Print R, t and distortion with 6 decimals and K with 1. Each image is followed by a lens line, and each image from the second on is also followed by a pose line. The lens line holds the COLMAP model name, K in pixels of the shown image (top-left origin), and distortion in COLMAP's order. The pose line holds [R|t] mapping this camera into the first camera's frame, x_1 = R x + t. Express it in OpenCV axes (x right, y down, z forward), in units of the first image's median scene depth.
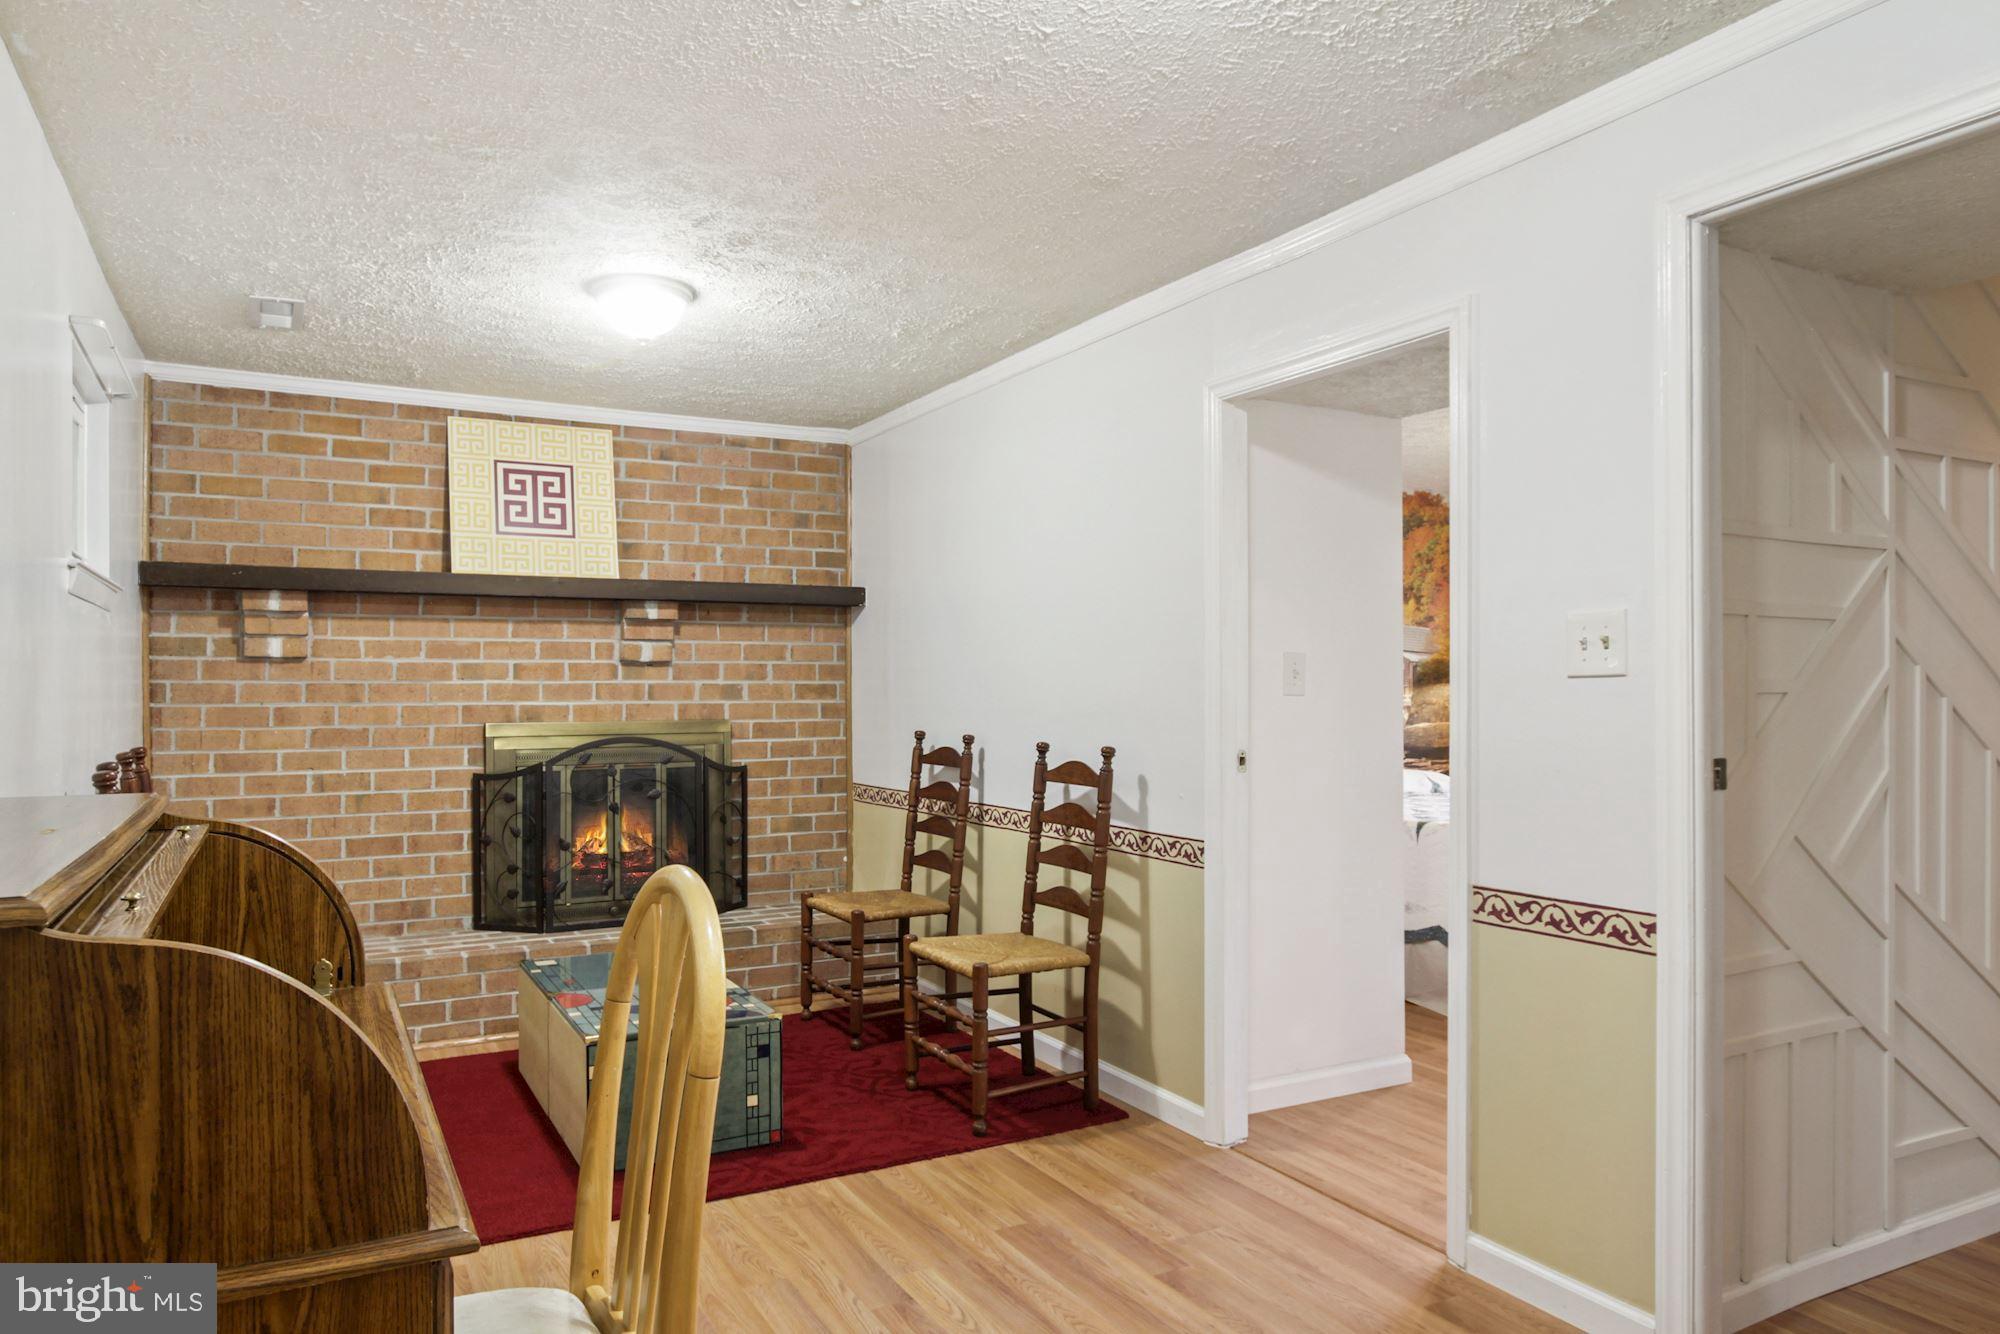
lens RADIAL K [[1279.7, 0, 997.0], [0, 1279.7, 701.7], [0, 0, 1]] dist [-0.002776, 0.002157]
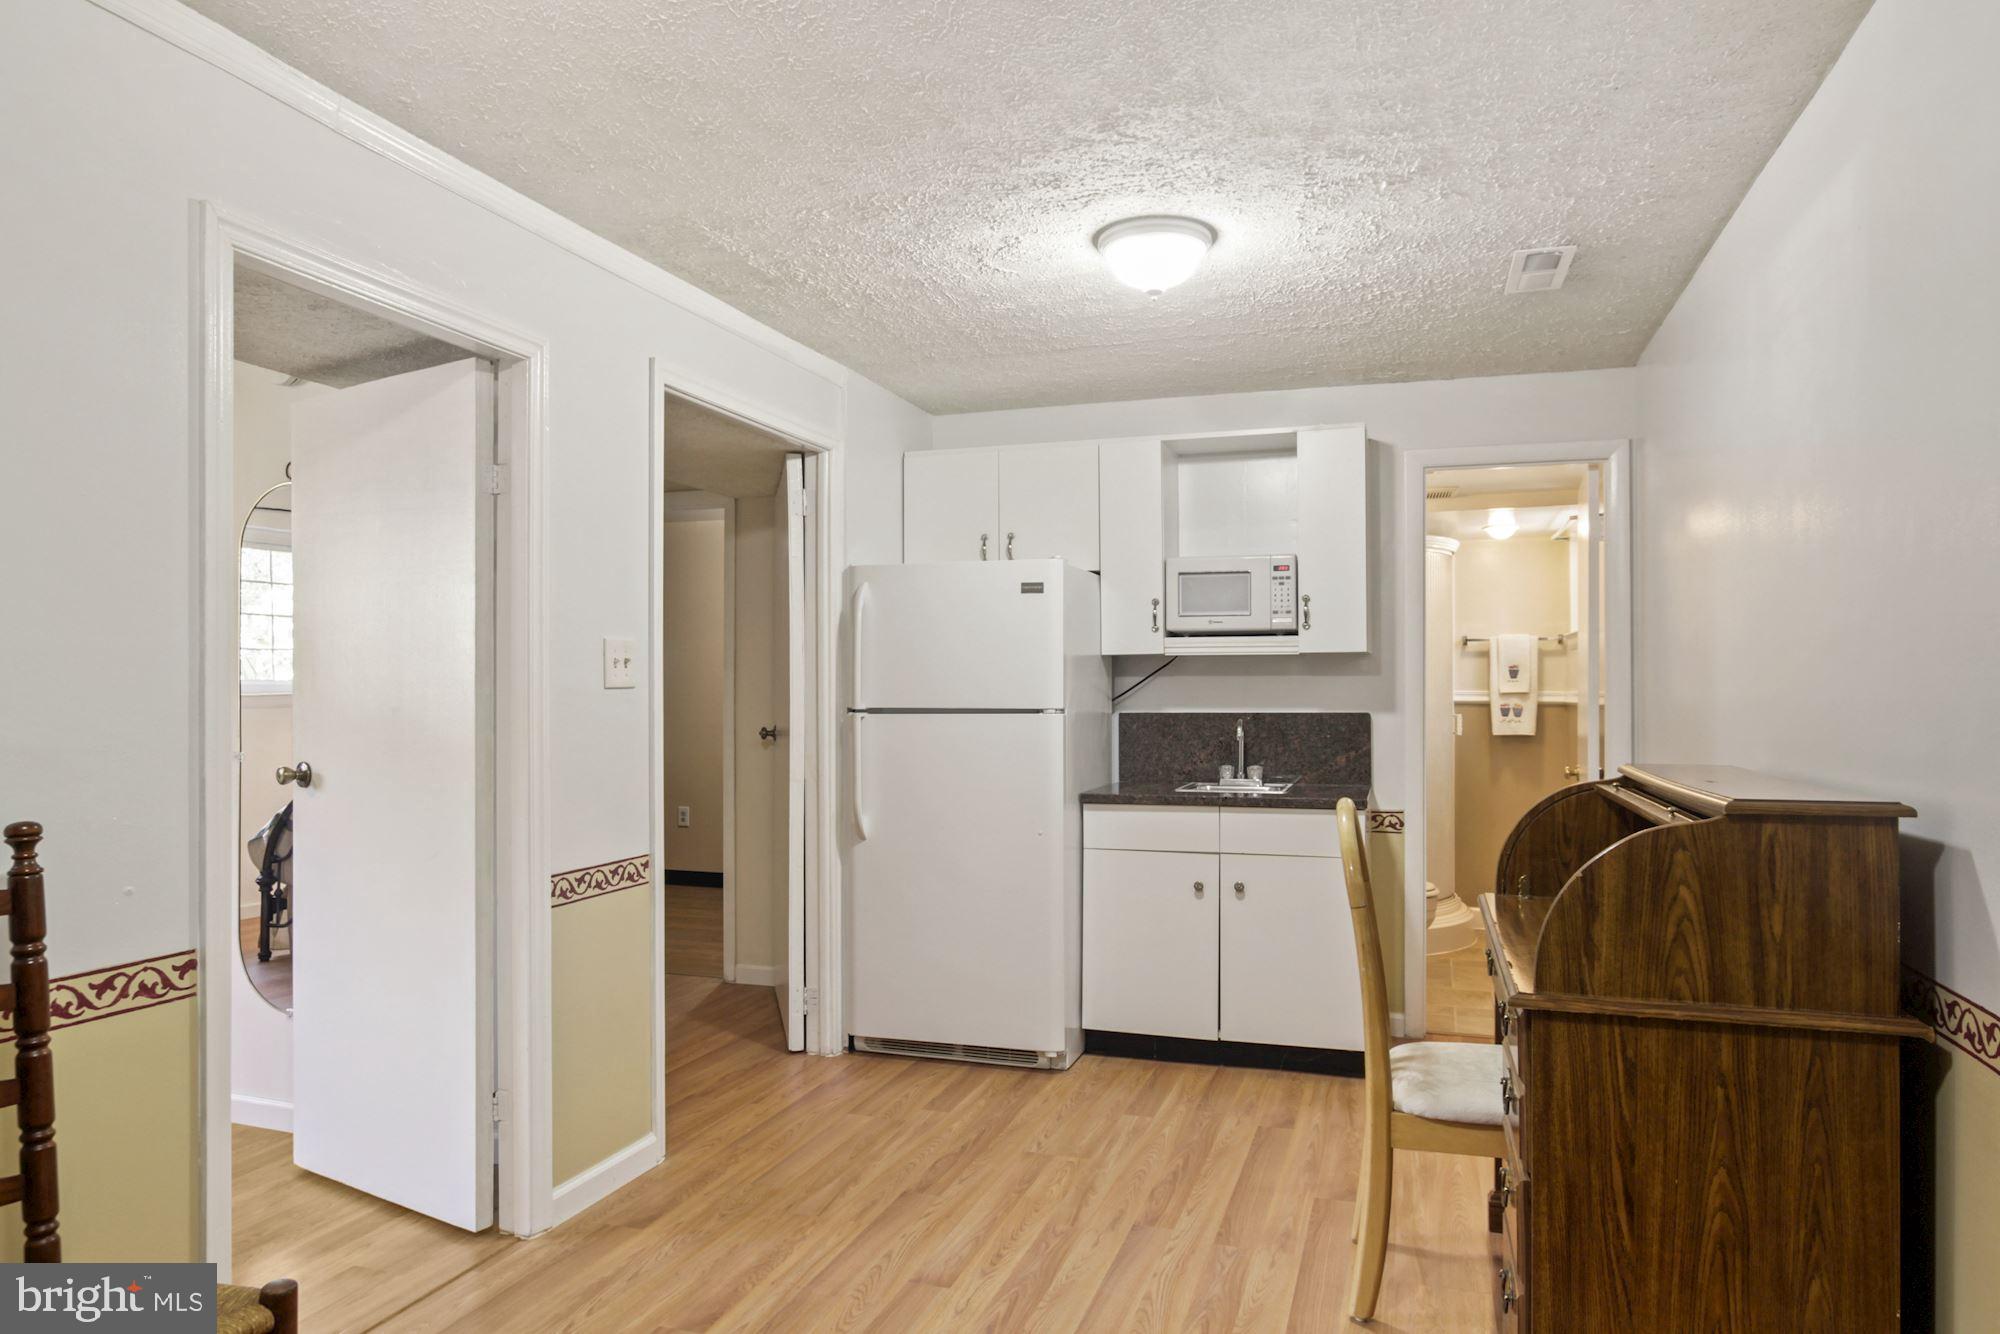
lens RADIAL K [[1279.7, 0, 997.0], [0, 1279.7, 701.7], [0, 0, 1]] dist [-0.002776, 0.002157]
pose [[-0.678726, -0.007652, 0.734352, -0.724826], [0.003810, 0.999896, 0.013941, -0.020865], [-0.734382, 0.012260, -0.678626, 1.522569]]
